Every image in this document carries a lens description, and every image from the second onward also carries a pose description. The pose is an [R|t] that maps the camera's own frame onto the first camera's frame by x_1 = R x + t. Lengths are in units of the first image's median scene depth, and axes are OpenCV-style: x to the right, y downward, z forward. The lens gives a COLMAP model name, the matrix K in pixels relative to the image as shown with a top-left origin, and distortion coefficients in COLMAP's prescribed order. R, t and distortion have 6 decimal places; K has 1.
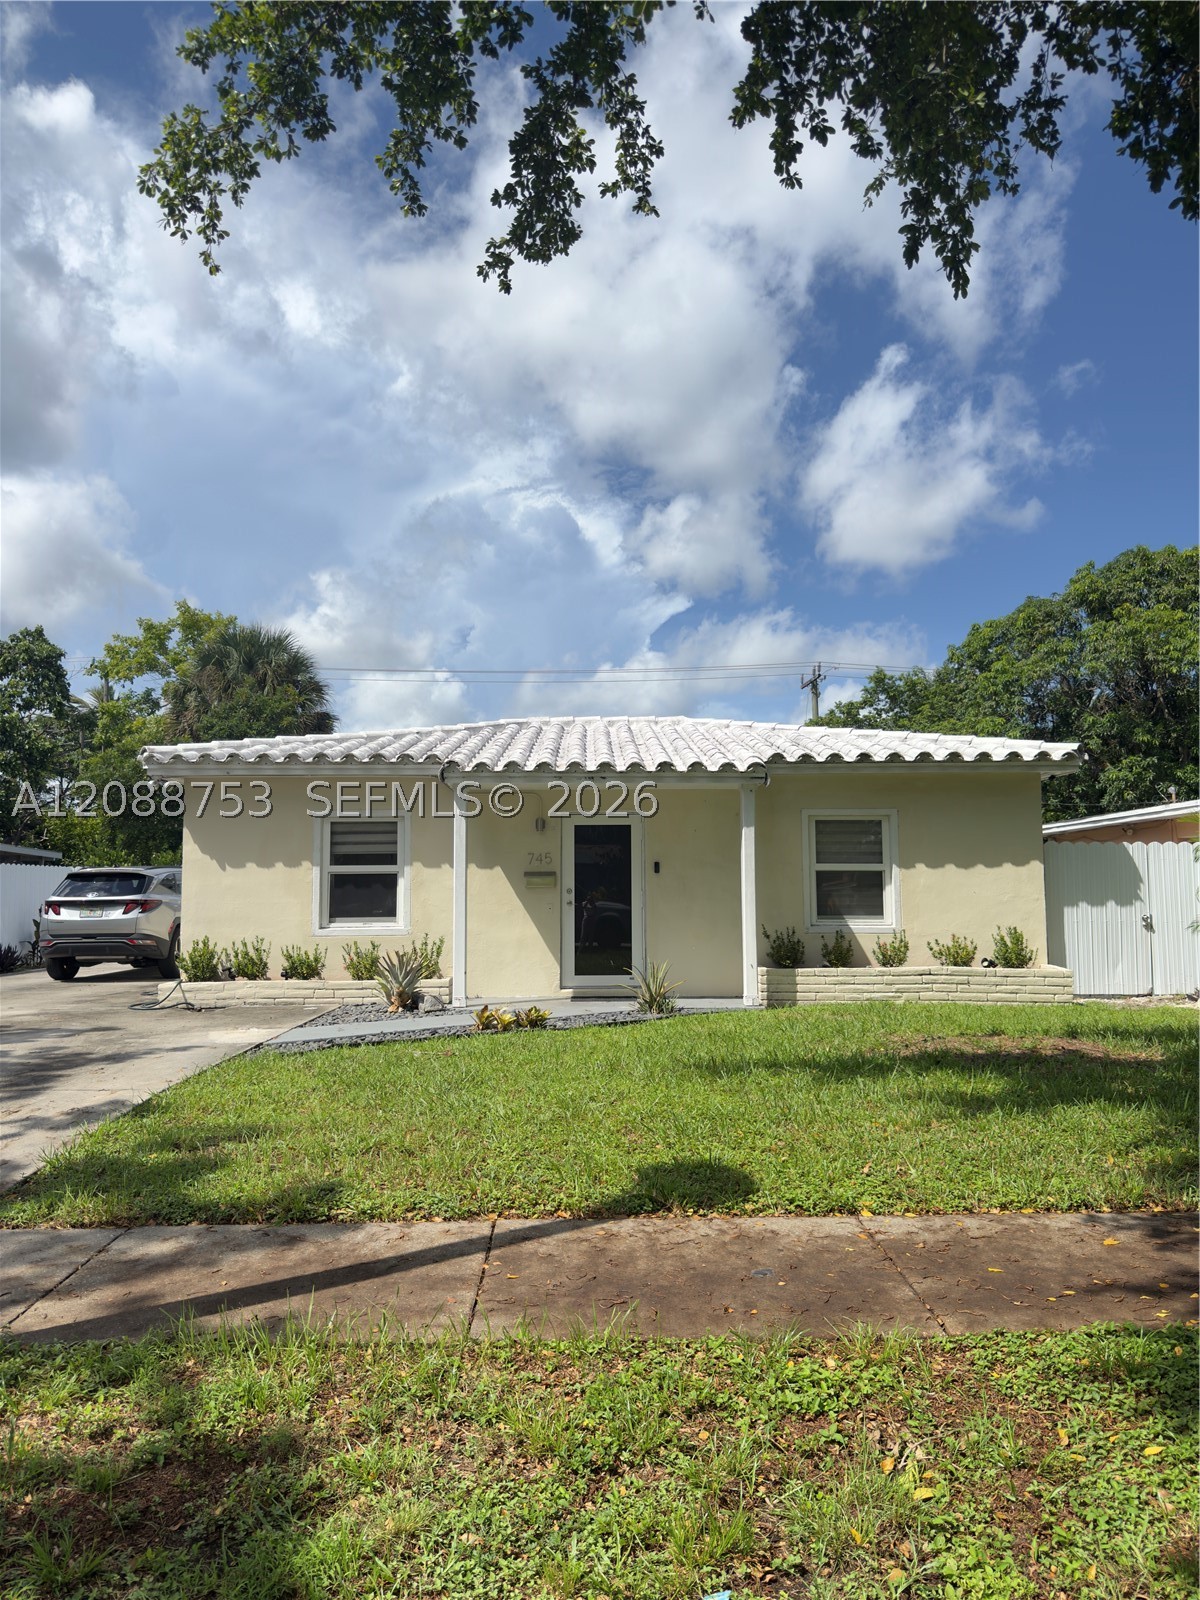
lens RADIAL K [[1121.4, 0, 599.1], [0, 1121.4, 831.9], [0, 0, 1]] dist [0.069675, -0.000912]
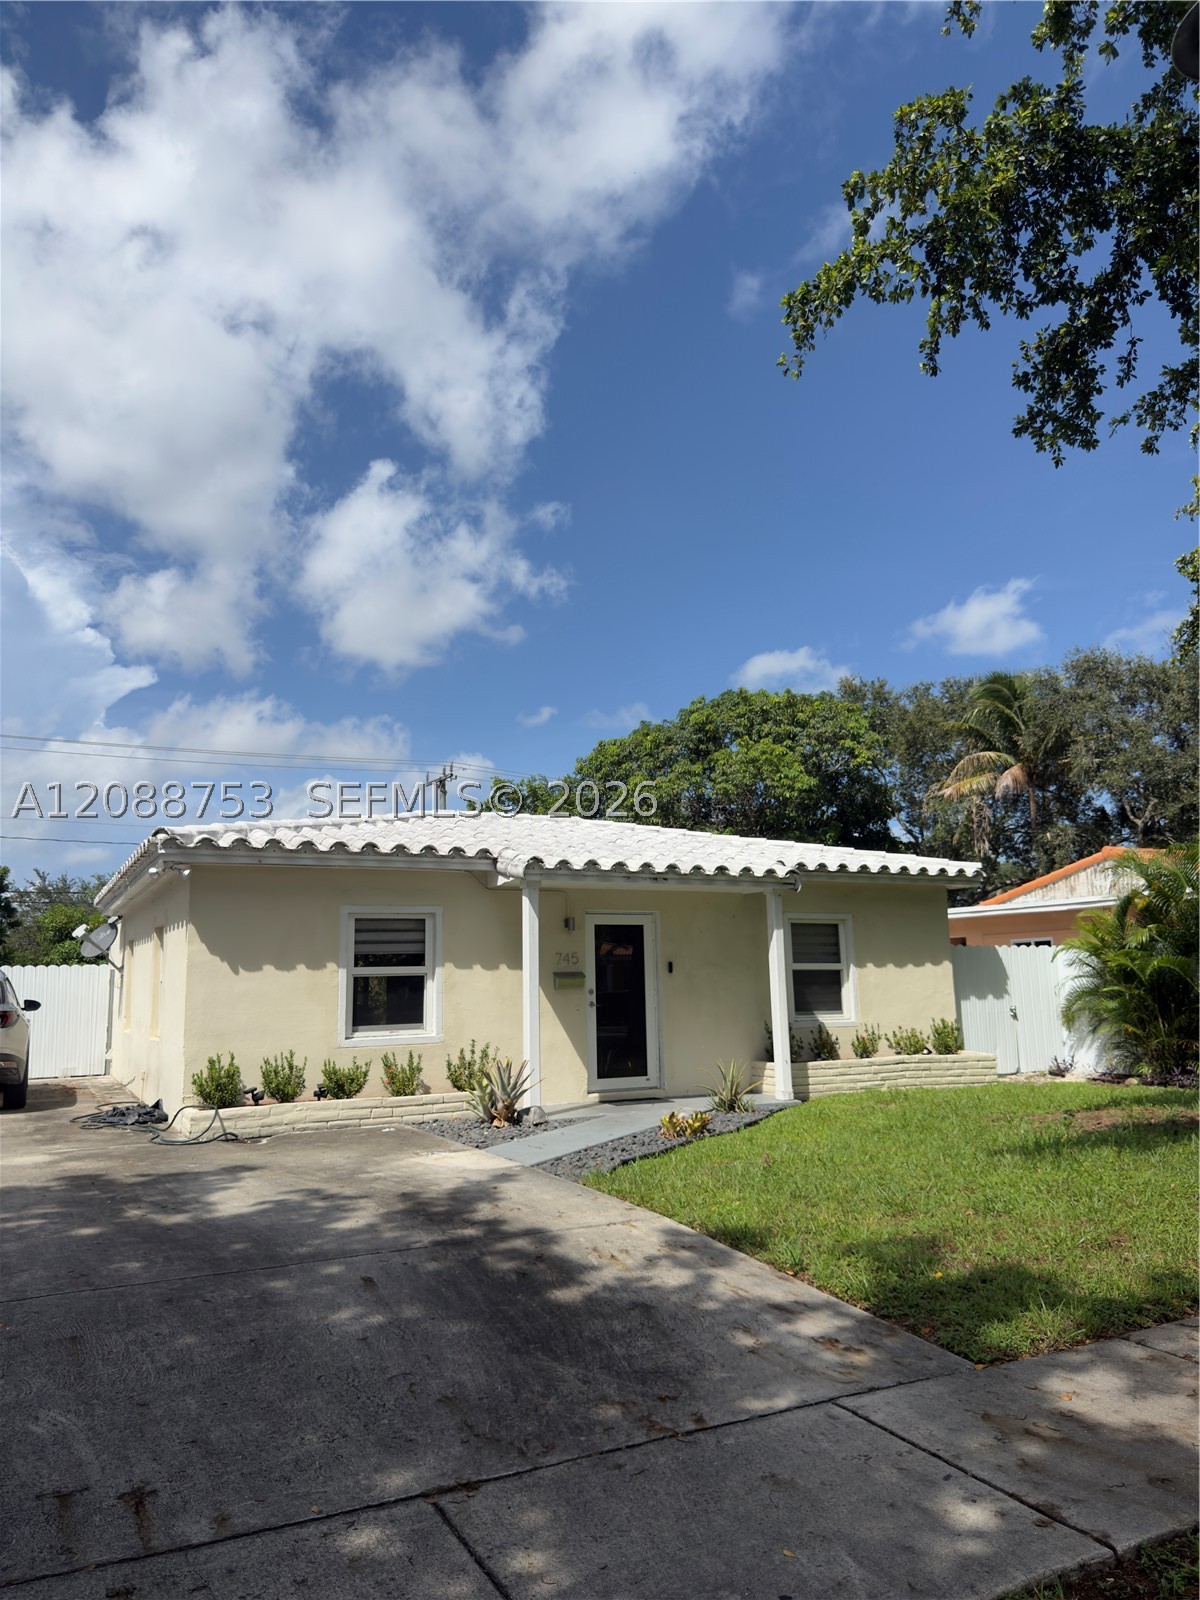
lens RADIAL K [[1177.8, 0, 600.0], [0, 1177.8, 800.0], [0, 0, 1]] dist [0.071624, -0.000893]
pose [[0.888209, 0.059929, 0.455515, -0.502924], [-0.008329, 0.993394, -0.114453, 0.003672], [-0.459364, 0.097864, 0.882840, 0.062301]]
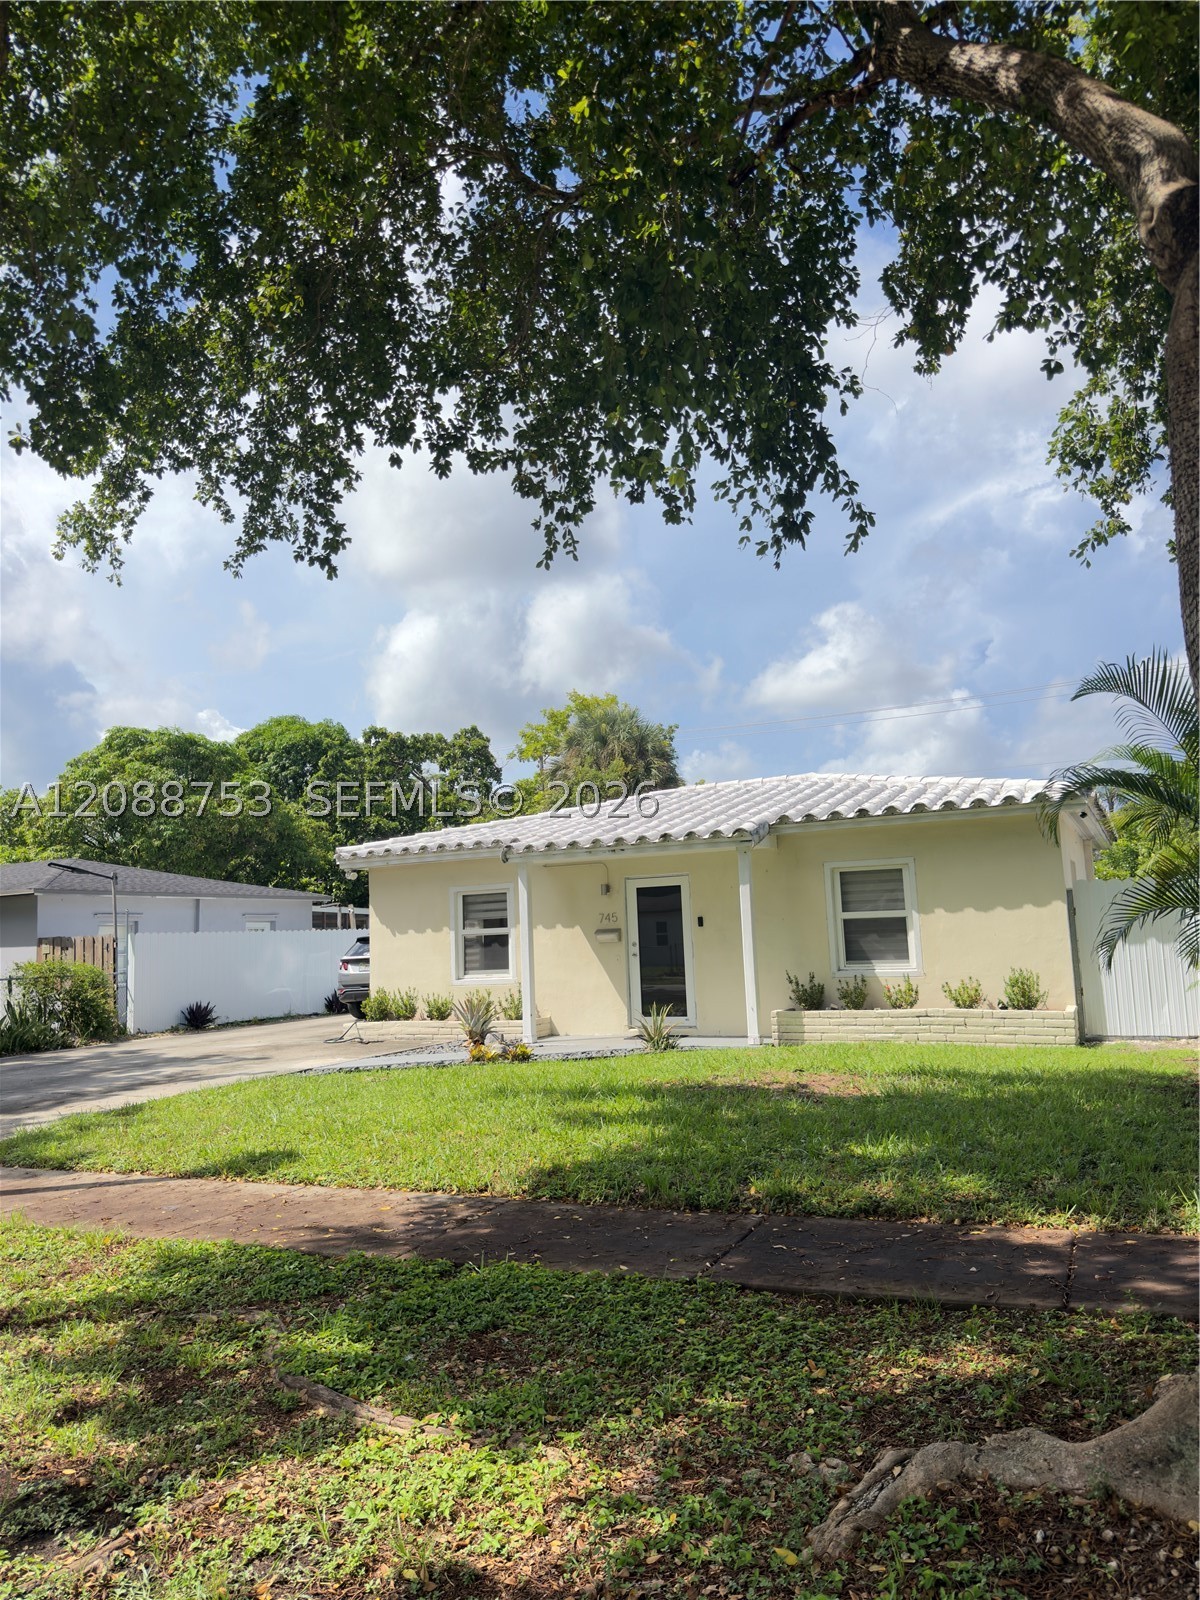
lens RADIAL K [[1121.4, 0, 599.1], [0, 1121.4, 831.9], [0, 0, 1]] dist [0.069675, -0.000912]
pose [[0.890973, -0.074612, -0.447885, 0.475197], [0.062070, 0.997161, -0.042640, -0.017100], [0.449795, 0.010190, 0.893074, -0.066516]]
